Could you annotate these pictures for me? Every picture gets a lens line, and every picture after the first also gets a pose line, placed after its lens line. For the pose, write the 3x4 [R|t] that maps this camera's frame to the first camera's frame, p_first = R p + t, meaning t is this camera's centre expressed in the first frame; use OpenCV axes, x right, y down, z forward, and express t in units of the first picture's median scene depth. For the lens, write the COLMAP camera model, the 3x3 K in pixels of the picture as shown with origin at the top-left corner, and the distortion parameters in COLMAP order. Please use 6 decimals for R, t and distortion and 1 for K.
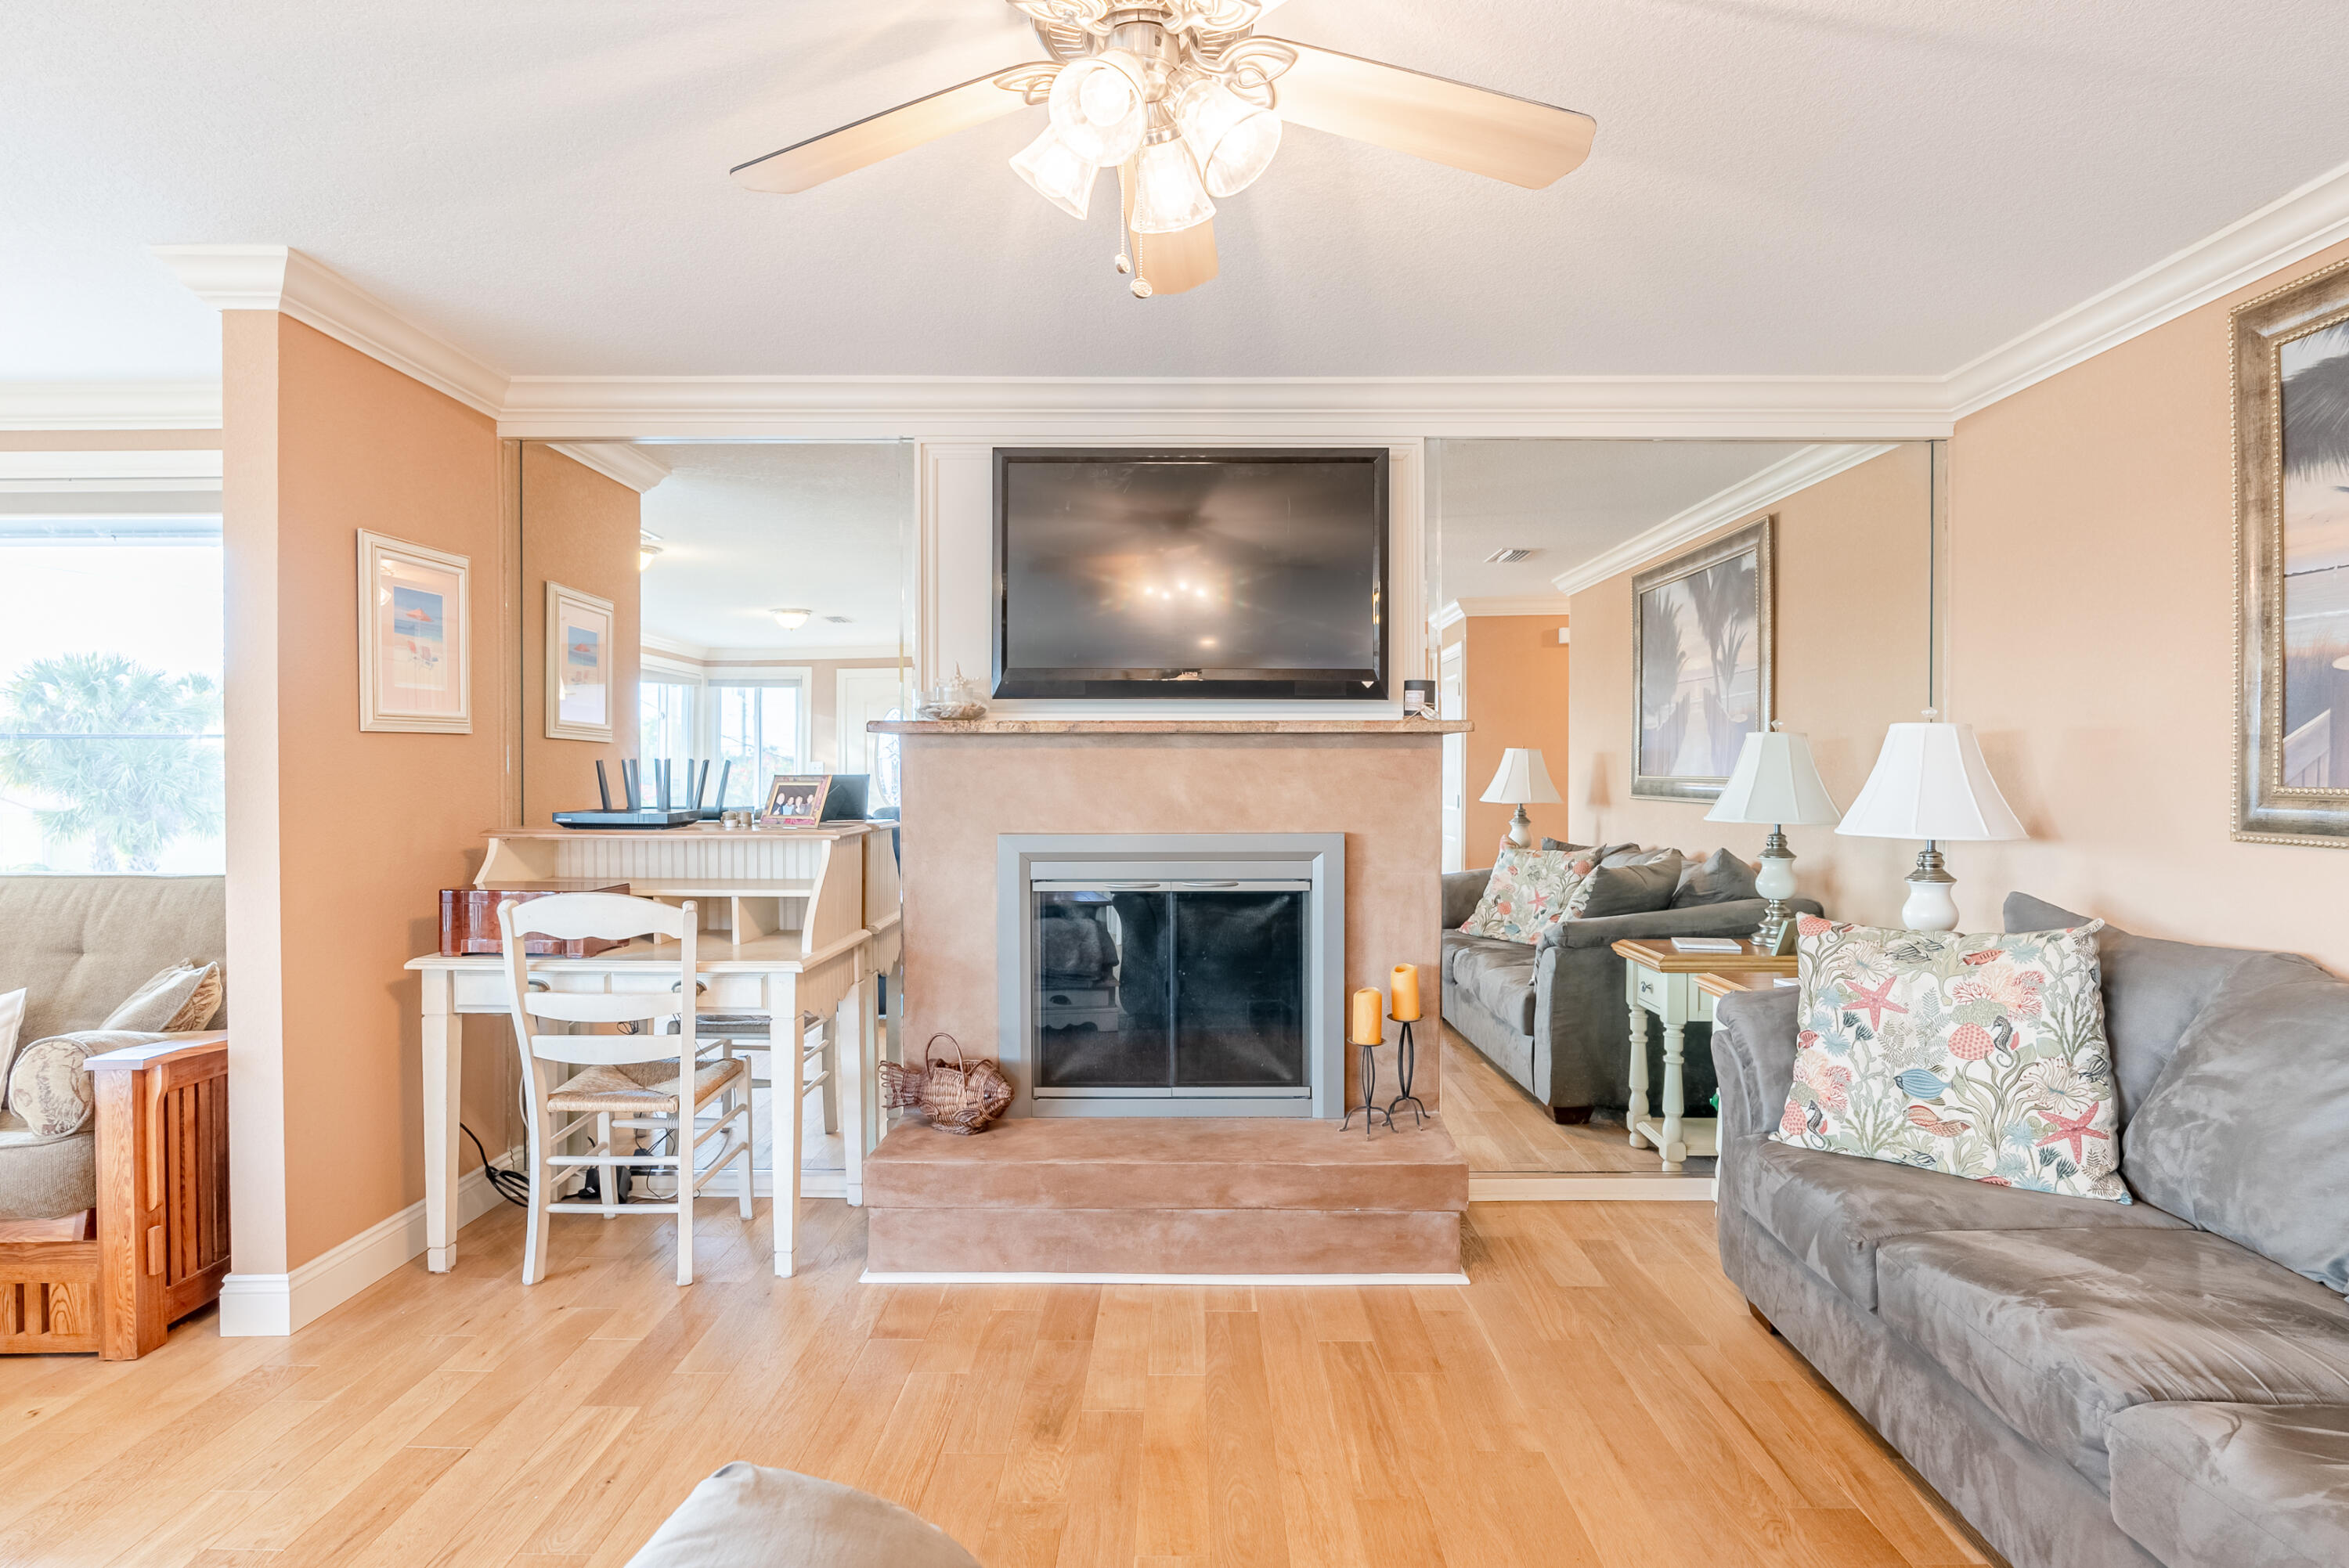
lens RADIAL K [[1240.5, 0, 1174.5], [0, 1240.5, 784.0], [0, 0, 1]] dist [-0.005382, -0.000836]
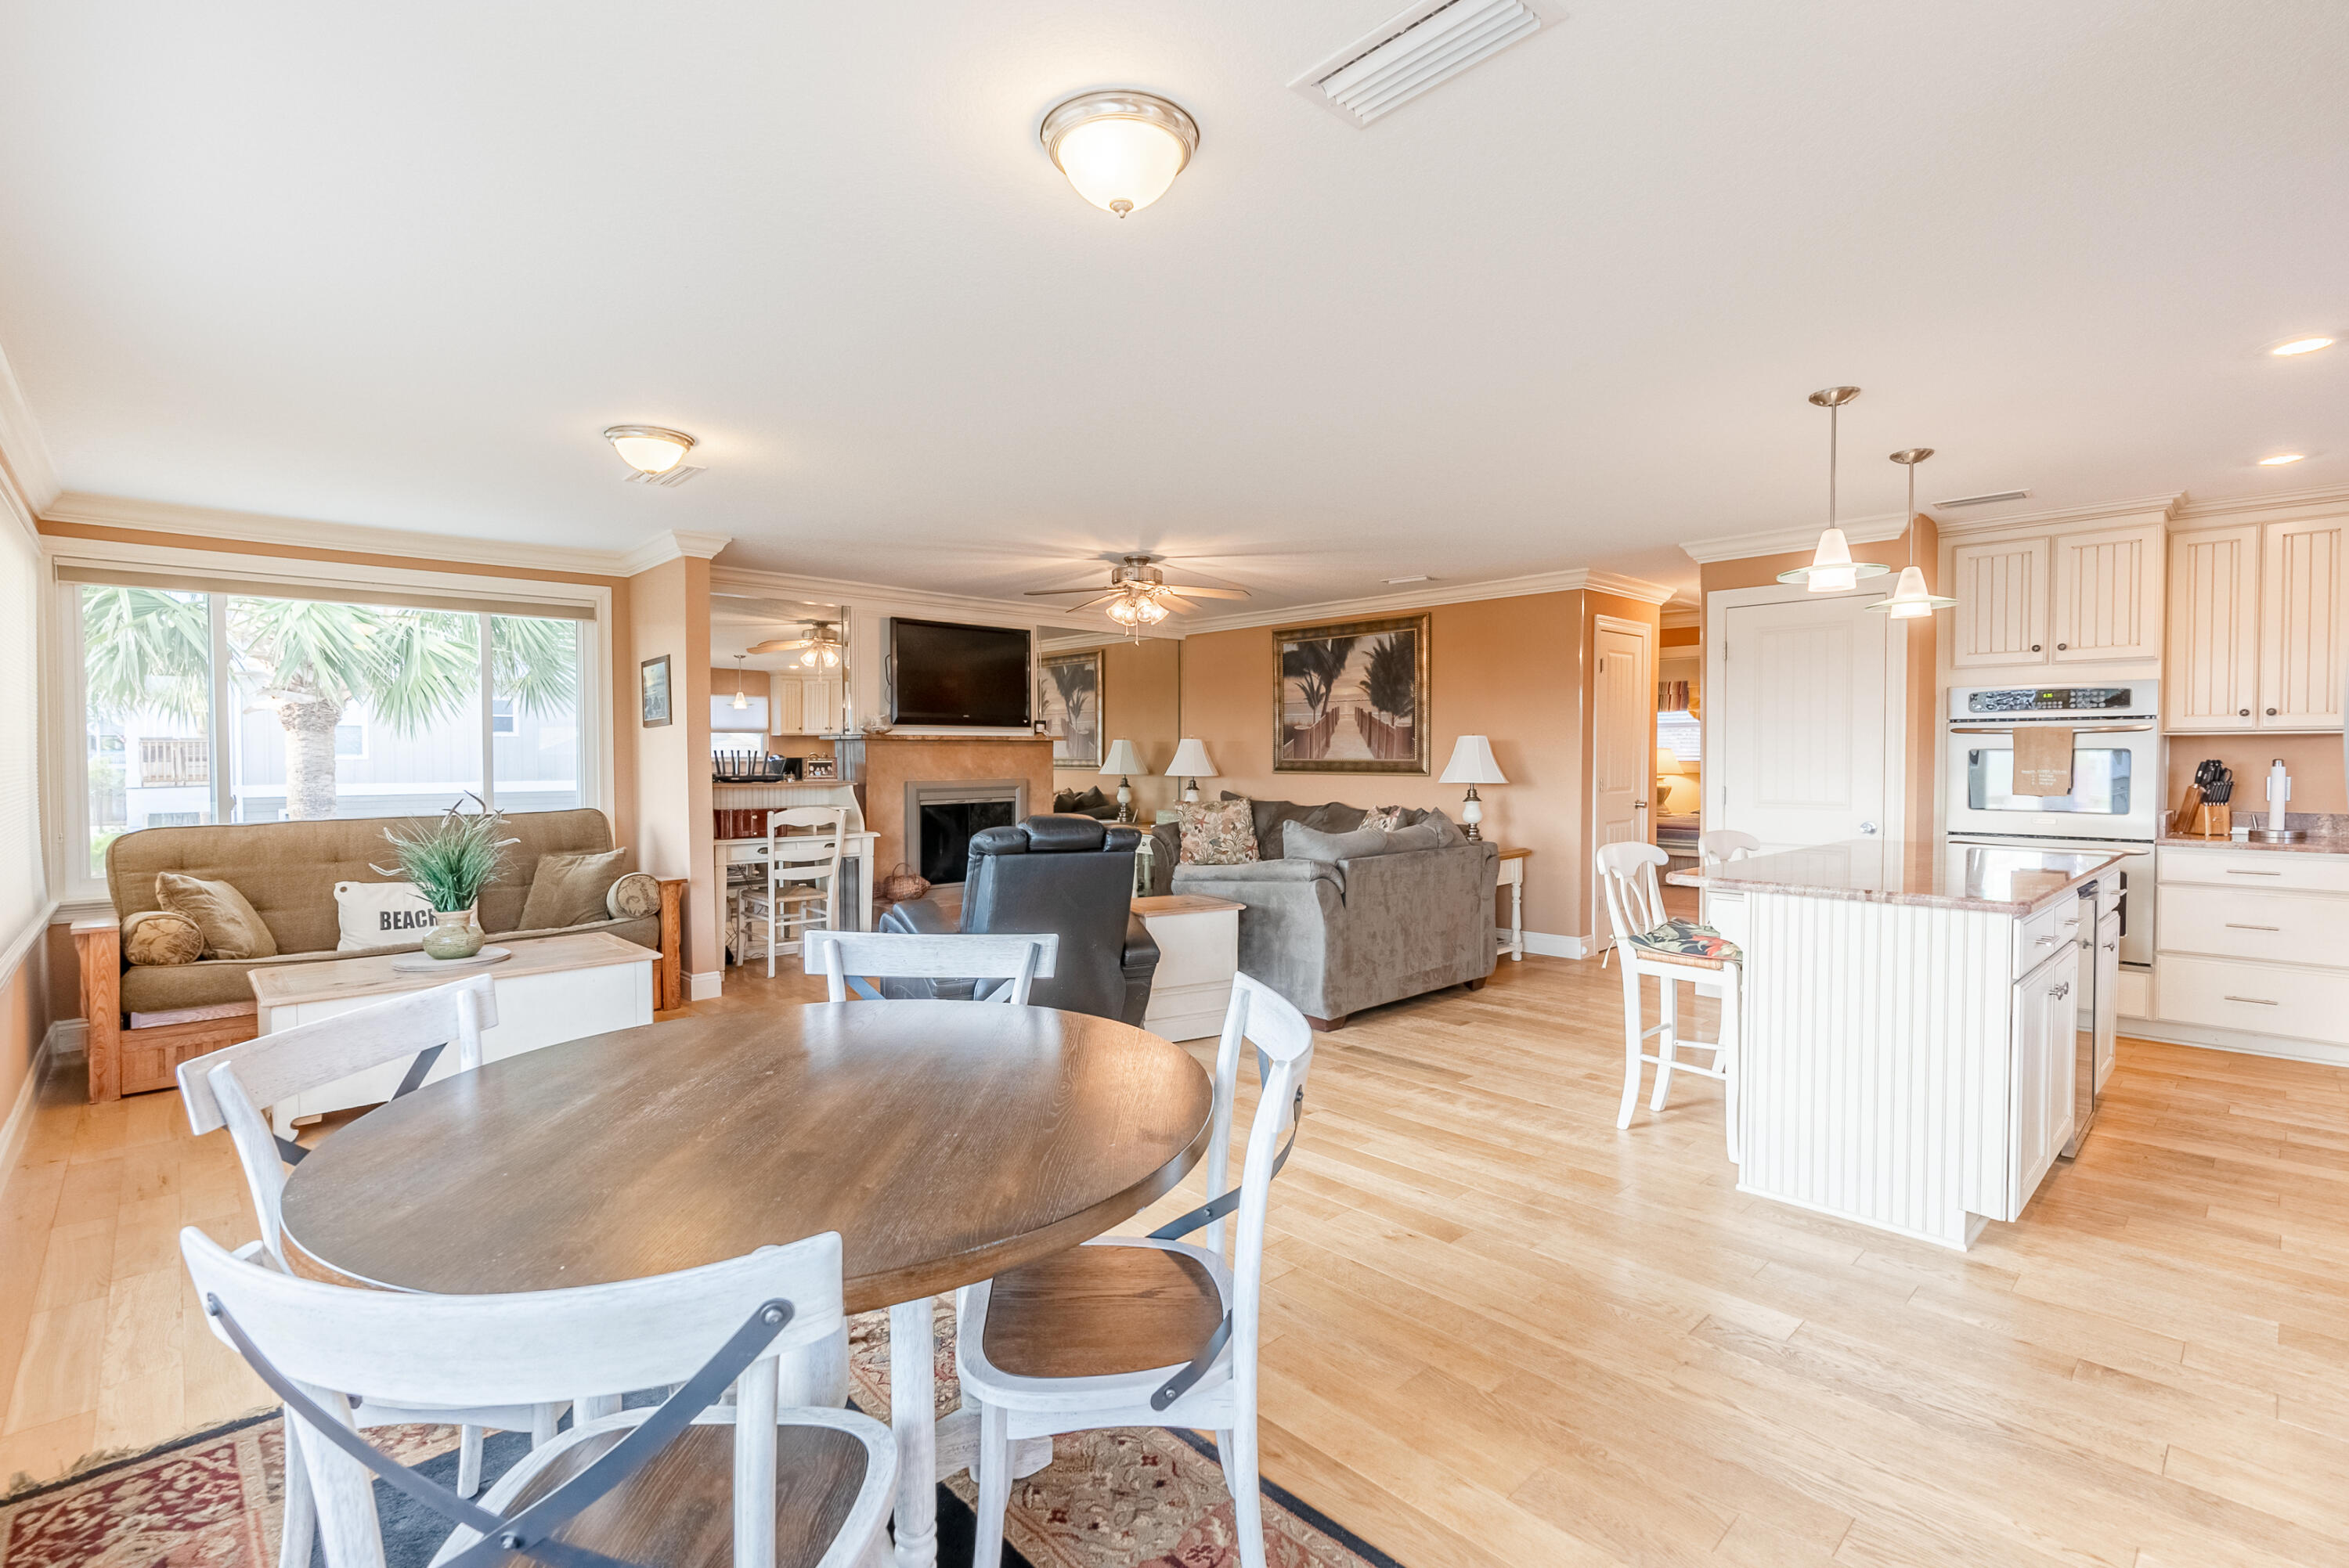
lens RADIAL K [[1062.8, 0, 1174.5], [0, 1062.8, 784.0], [0, 0, 1]] dist [-0.010524, 0.000620]
pose [[0.724963, -0.021374, 0.688456, -1.303949], [0.011792, 0.999757, 0.018621, 0.013253], [-0.688687, -0.005381, 0.725039, -0.933239]]
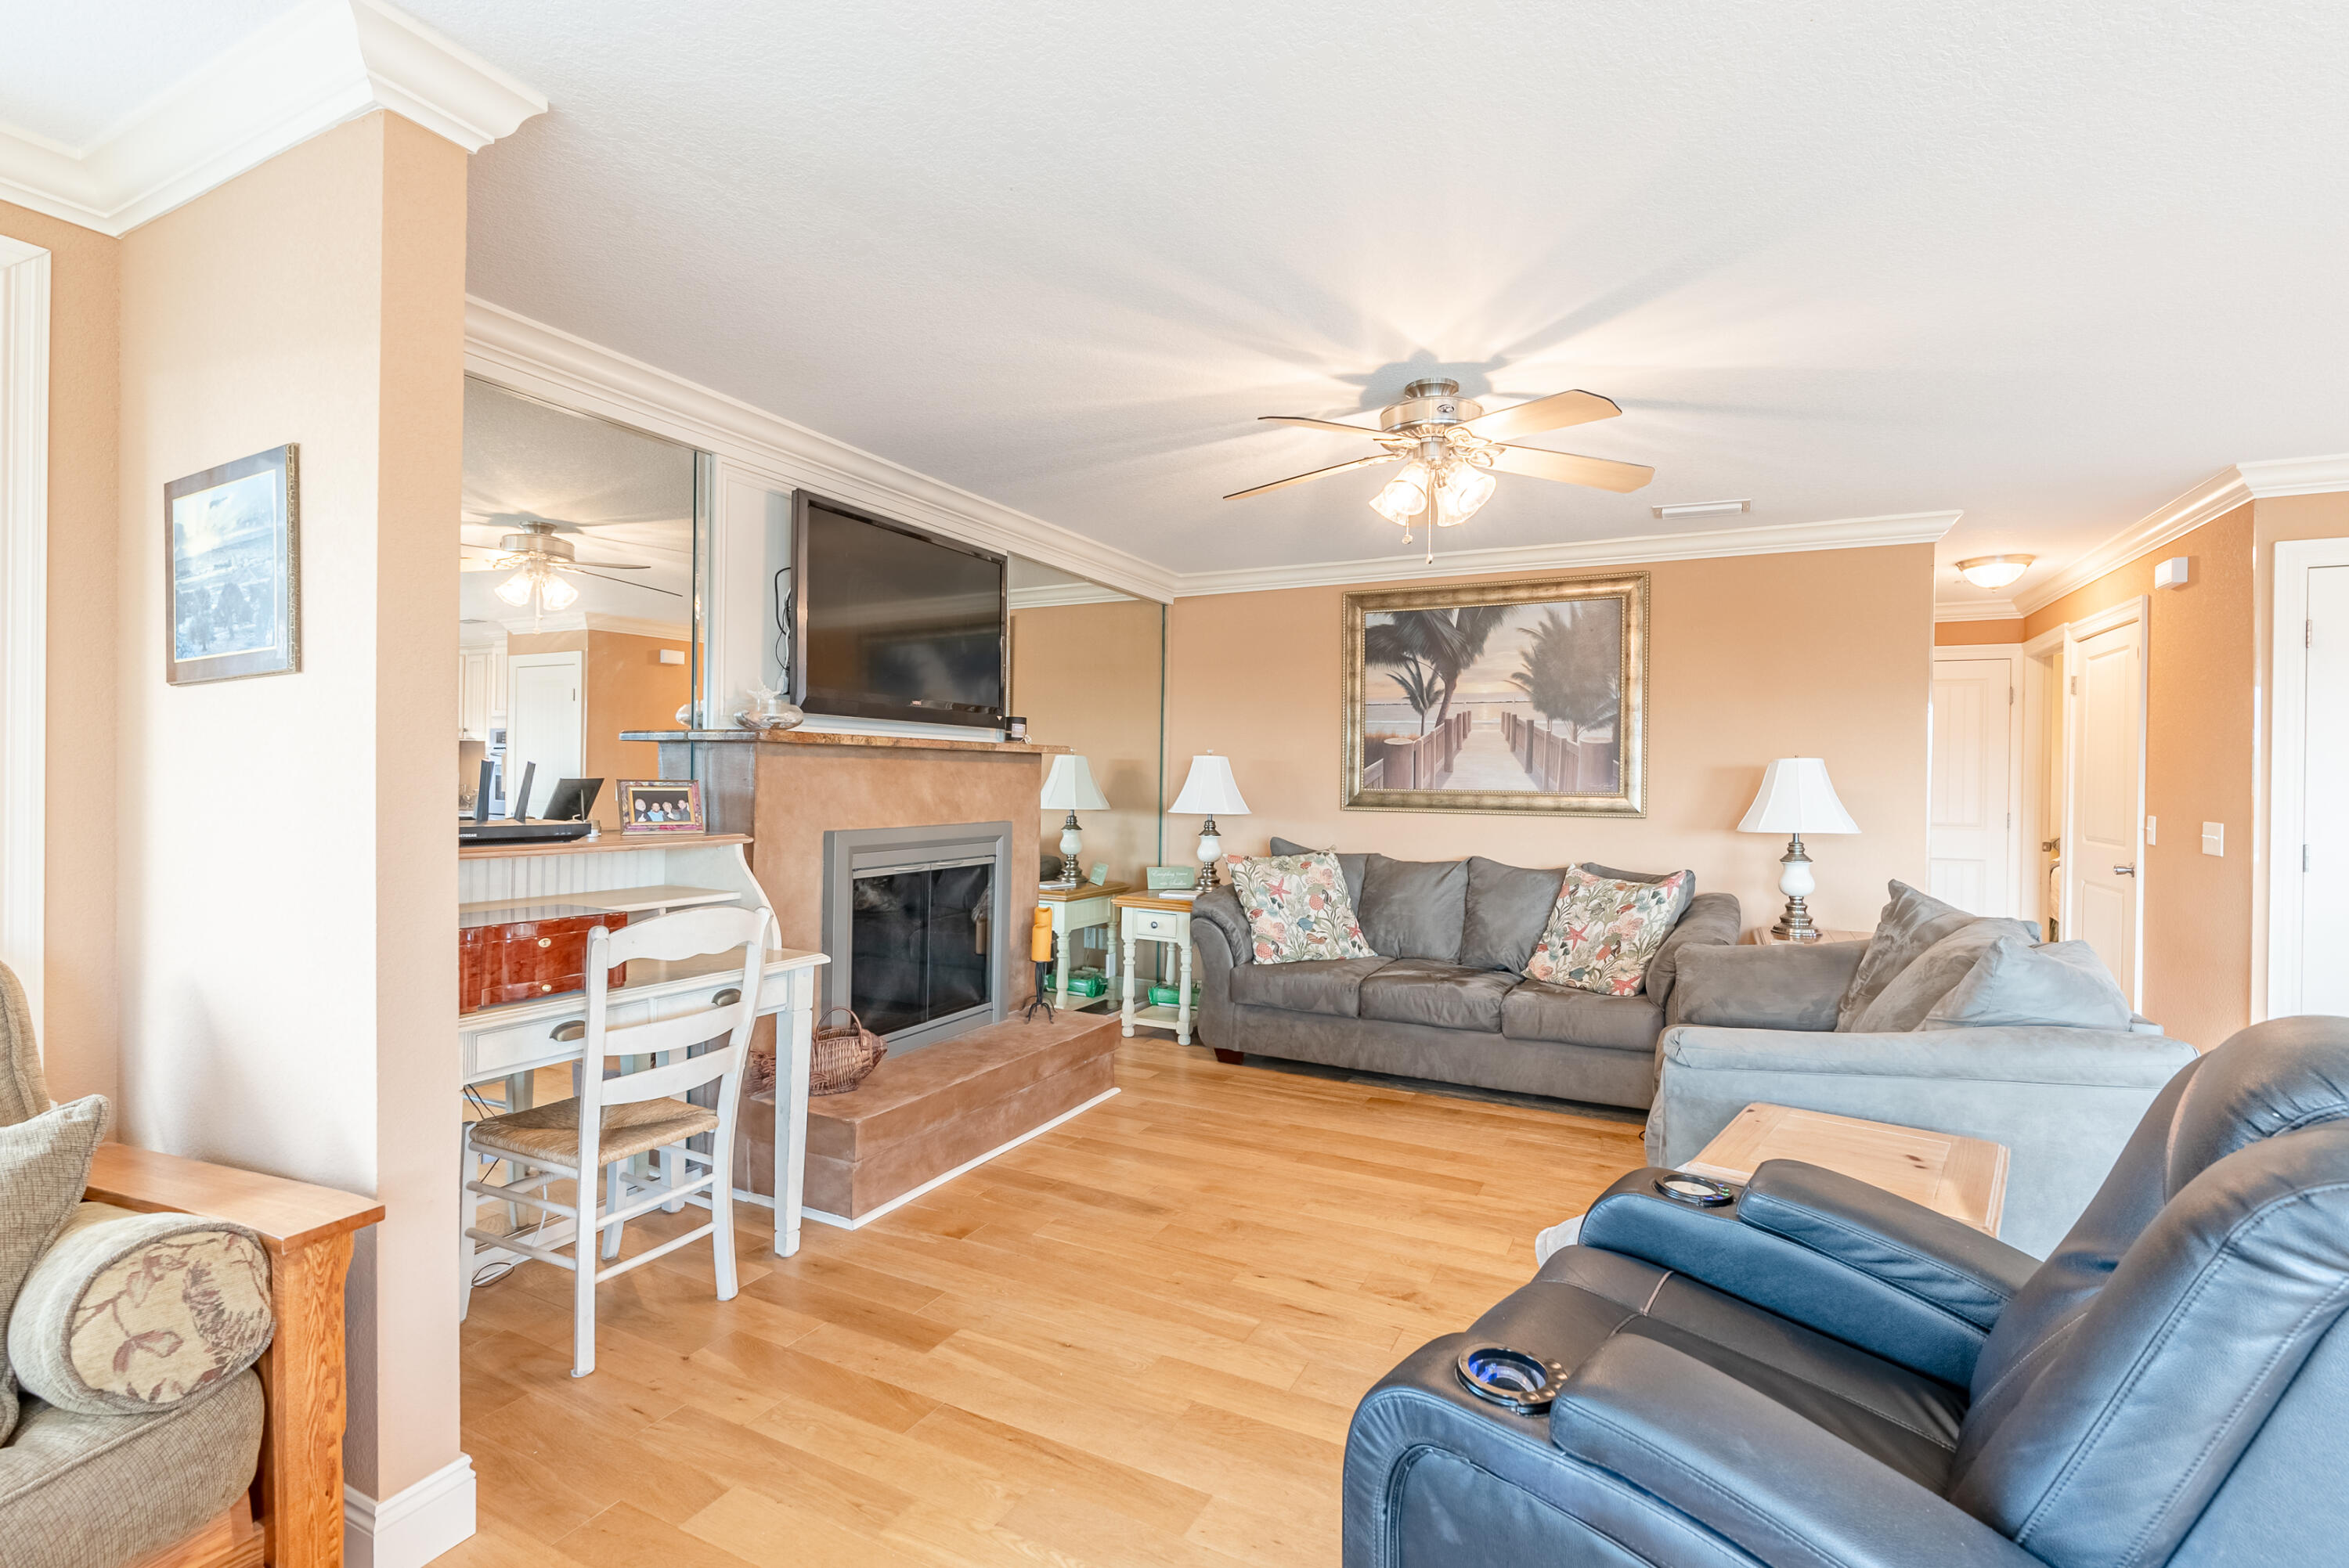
lens RADIAL K [[1062.8, 0, 1174.5], [0, 1062.8, 784.0], [0, 0, 1]] dist [-0.010524, 0.000620]
pose [[0.449938, -0.000165, 0.893060, -0.969777], [0.000184, 1.000000, 0.000091, -0.004694], [-0.893060, 0.000124, 0.449938, 0.296883]]
